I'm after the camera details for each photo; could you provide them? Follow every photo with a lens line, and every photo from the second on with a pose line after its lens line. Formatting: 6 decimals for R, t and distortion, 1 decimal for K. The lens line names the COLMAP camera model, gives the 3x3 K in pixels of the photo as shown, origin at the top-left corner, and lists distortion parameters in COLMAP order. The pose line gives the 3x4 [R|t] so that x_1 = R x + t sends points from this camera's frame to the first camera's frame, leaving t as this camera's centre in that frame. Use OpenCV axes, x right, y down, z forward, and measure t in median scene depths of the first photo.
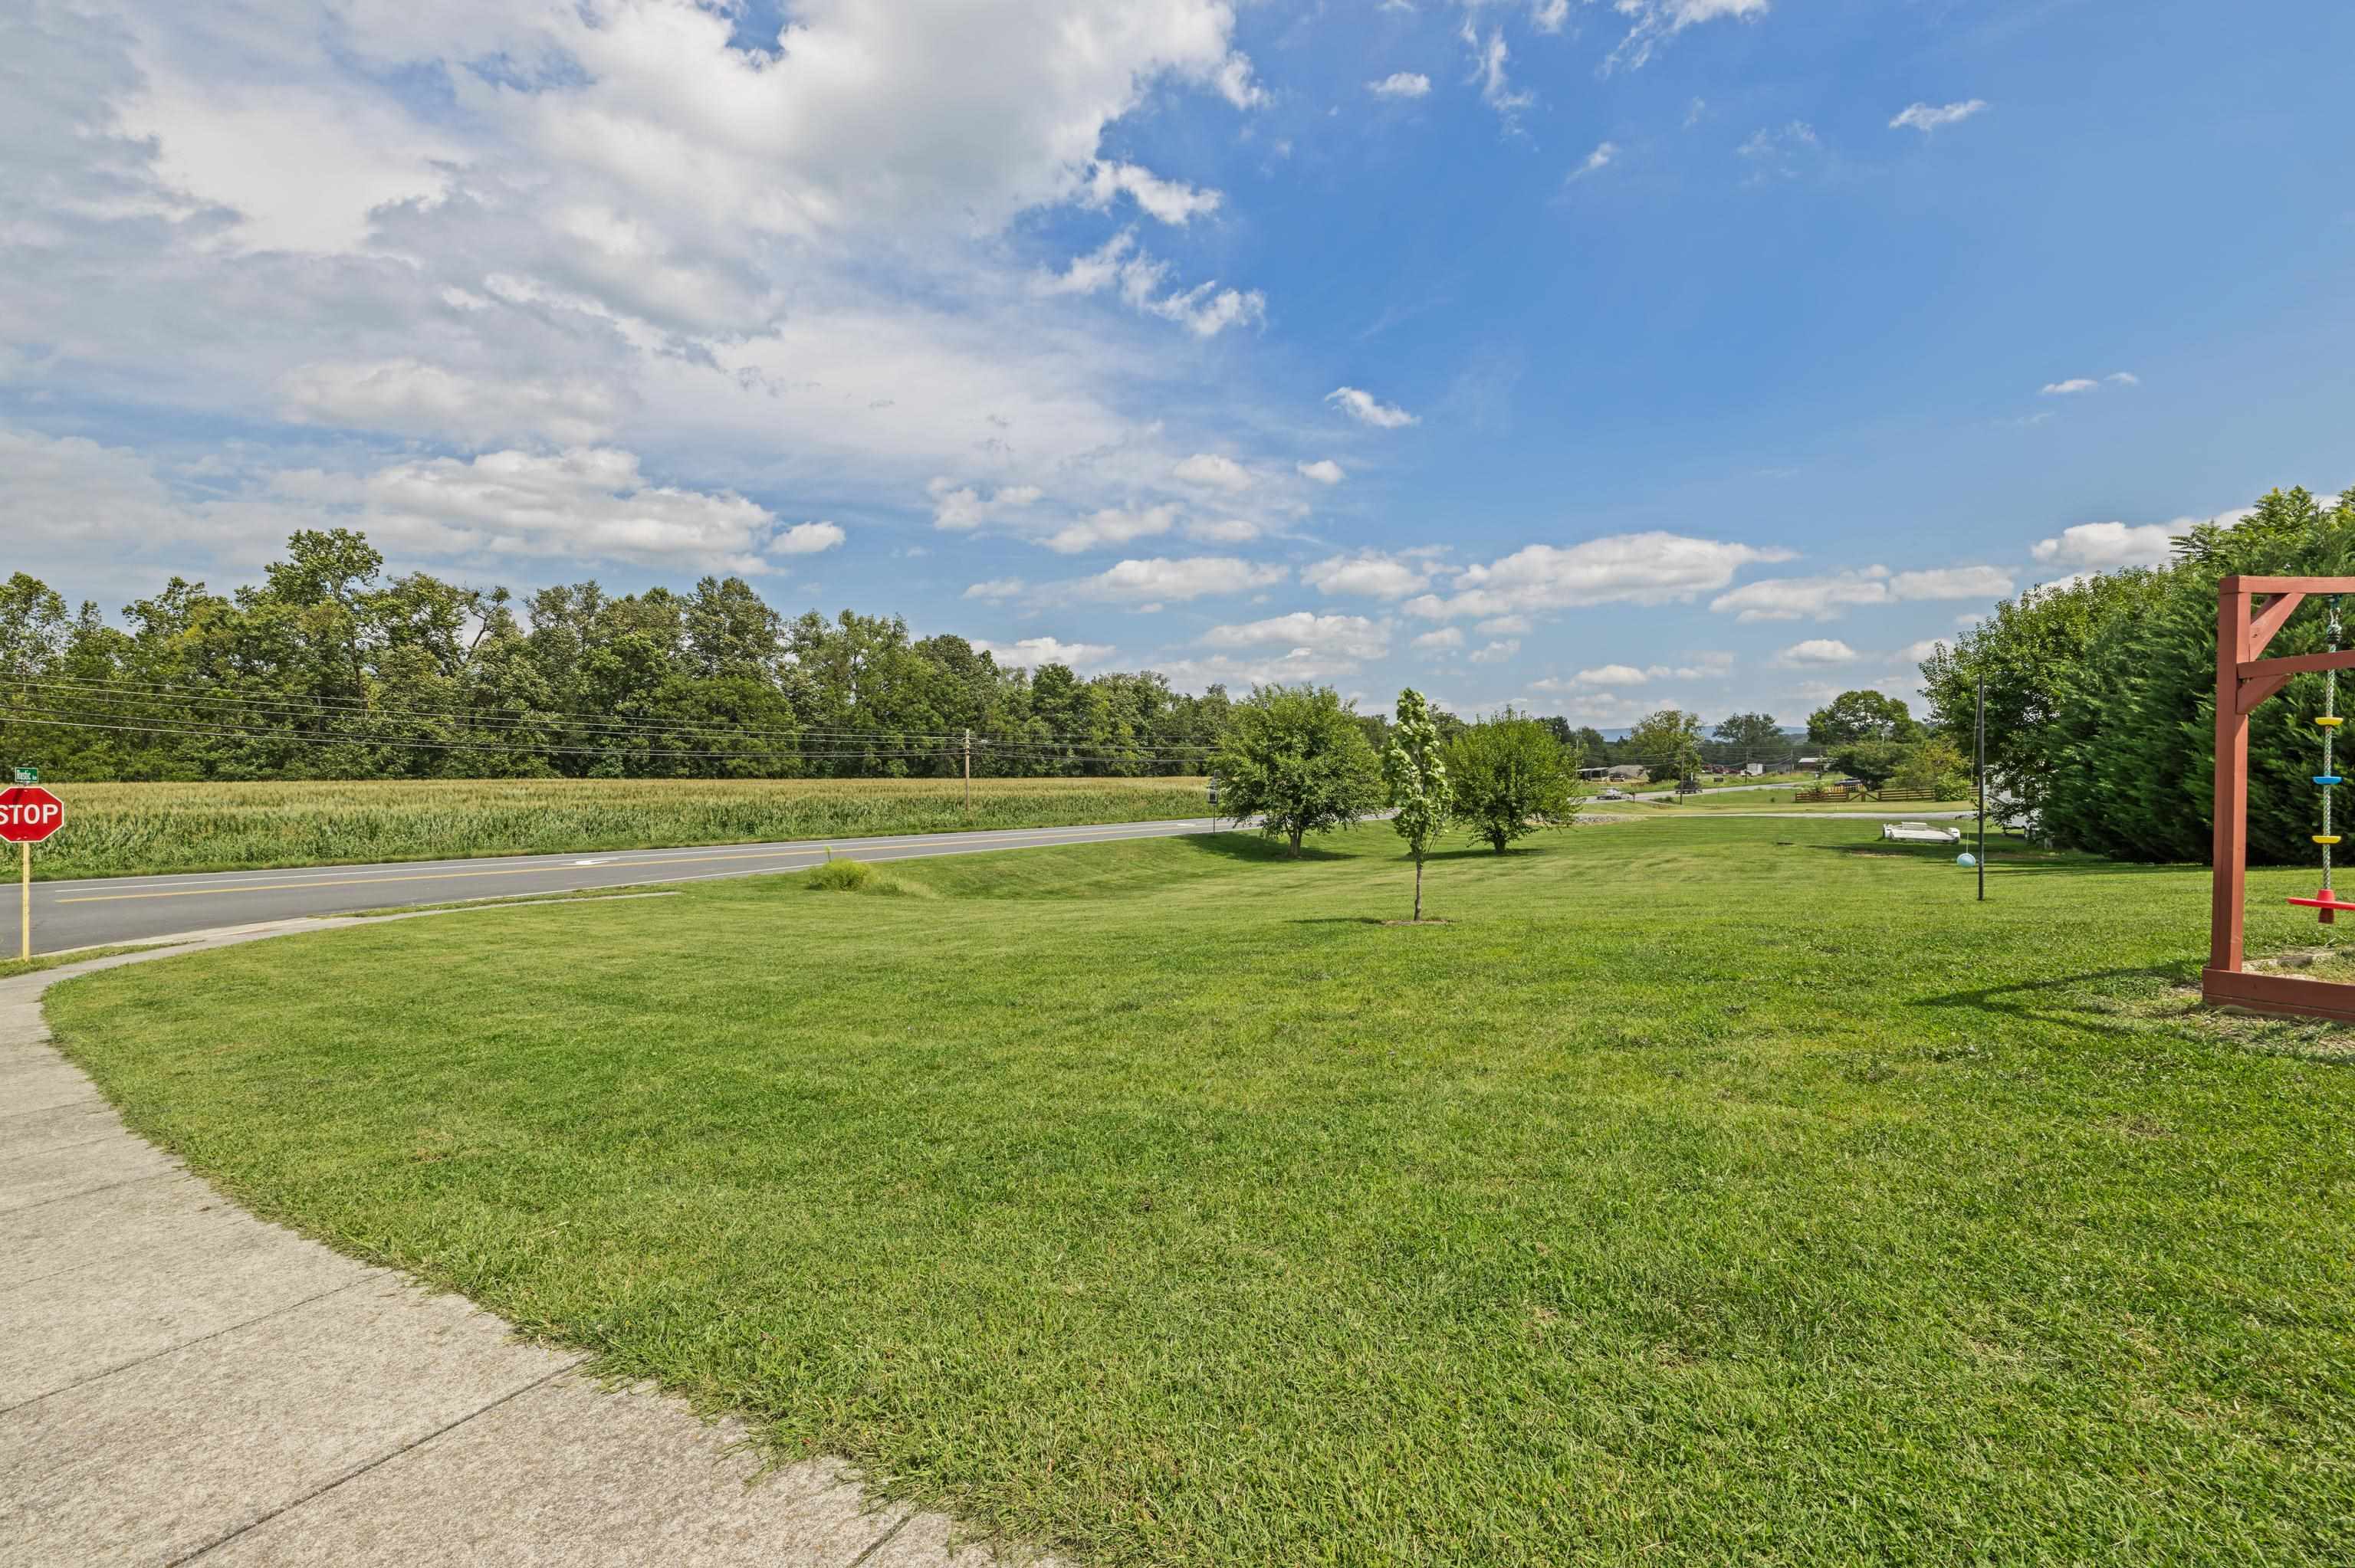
lens RADIAL K [[983.8, 0, 1172.8], [0, 983.8, 760.5], [0, 0, 1]] dist [0.000367, 0.000050]
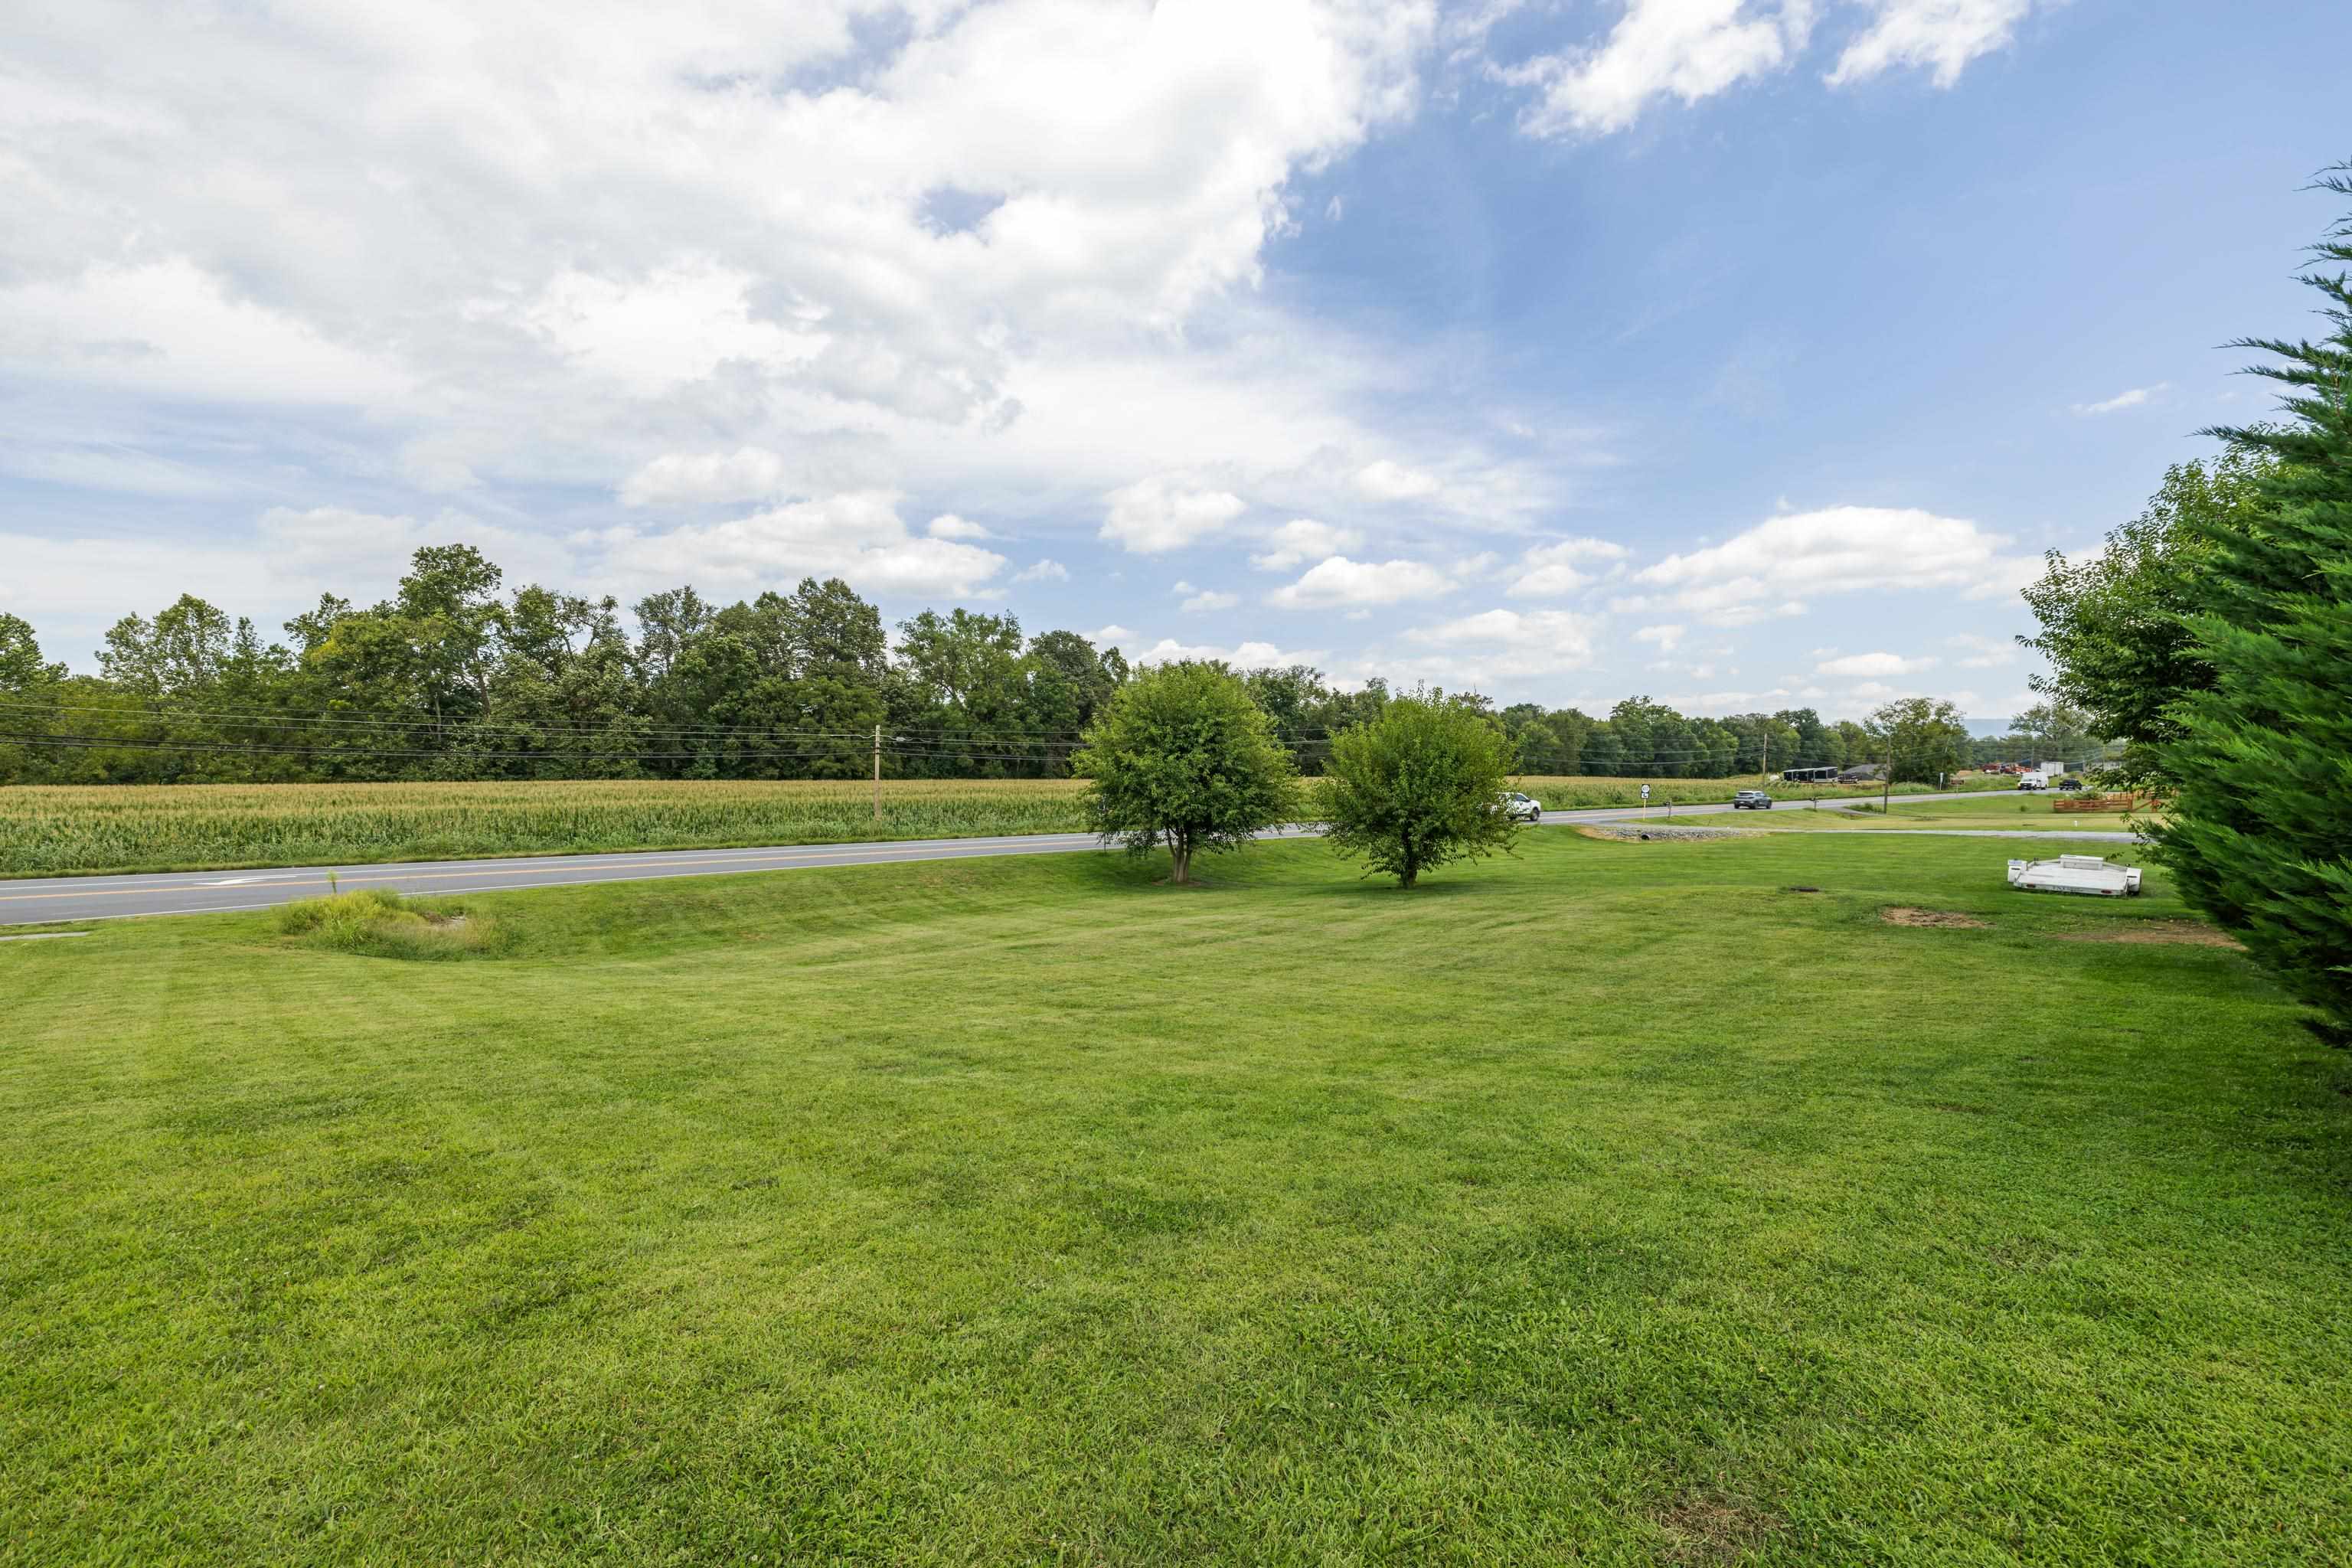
lens RADIAL K [[982.7, 0, 1187.7], [0, 982.7, 783.7], [0, 0, 1]] dist [0.000367, 0.000050]
pose [[0.979482, 0.001786, -0.201526, 0.125693], [0.002925, 0.999729, 0.023078, 0.000401], [0.201512, -0.023194, 0.979211, 0.106183]]
